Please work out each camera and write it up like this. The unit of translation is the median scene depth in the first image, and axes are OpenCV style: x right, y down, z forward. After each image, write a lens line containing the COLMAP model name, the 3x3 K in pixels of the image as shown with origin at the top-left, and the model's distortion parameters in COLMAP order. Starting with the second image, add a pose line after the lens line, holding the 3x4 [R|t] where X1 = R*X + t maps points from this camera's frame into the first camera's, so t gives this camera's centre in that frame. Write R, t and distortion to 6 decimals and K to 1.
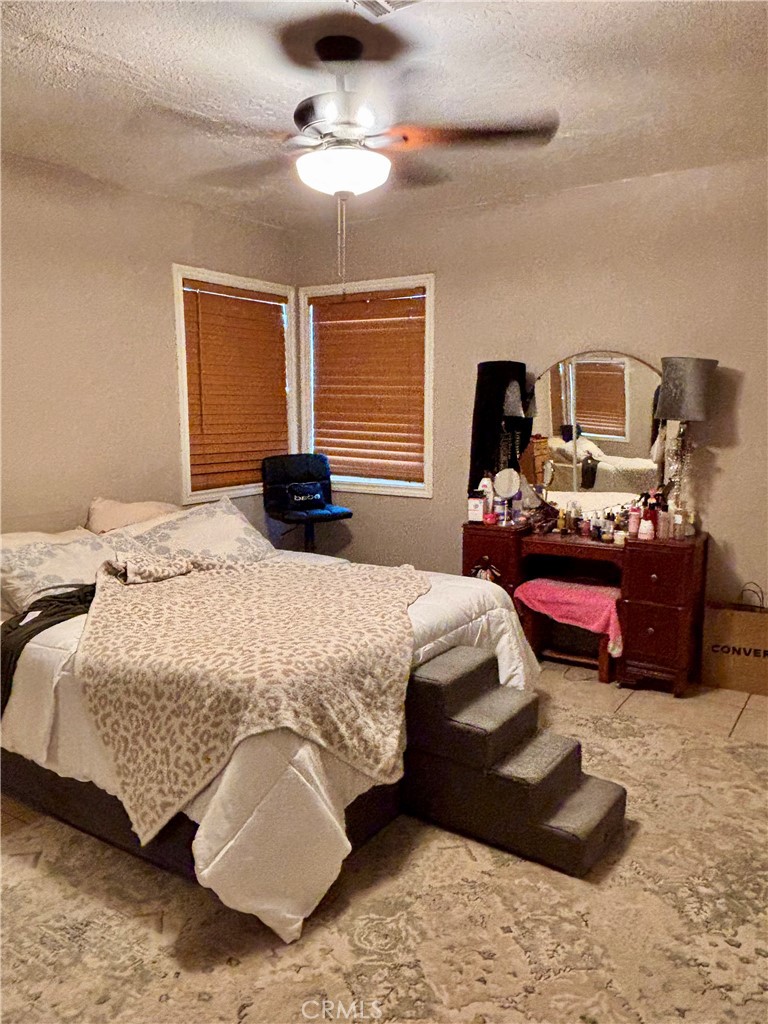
lens RADIAL K [[749.9, 0, 384.0], [0, 749.9, 512.0], [0, 0, 1]] dist [0.039007, -0.080023]
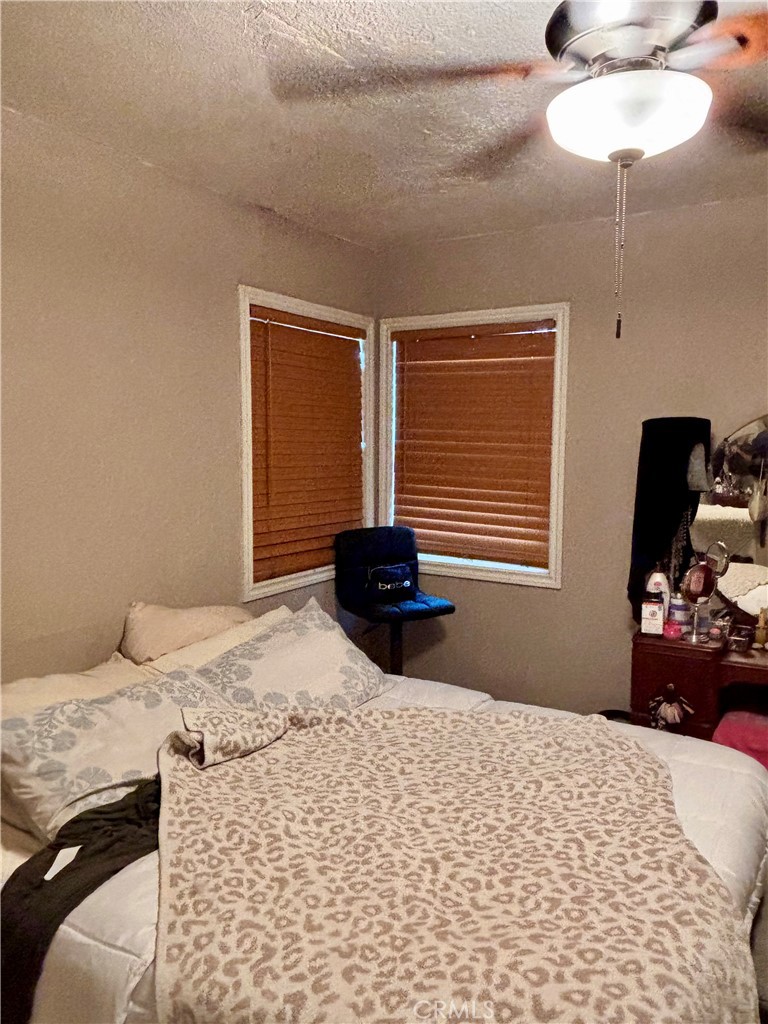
lens RADIAL K [[749.9, 0, 384.0], [0, 749.9, 512.0], [0, 0, 1]] dist [0.039007, -0.080023]
pose [[0.999774, 0.005825, 0.020453, -0.188035], [-0.004928, 0.999036, -0.043625, -0.089000], [-0.020687, 0.043515, 0.998839, 0.320601]]
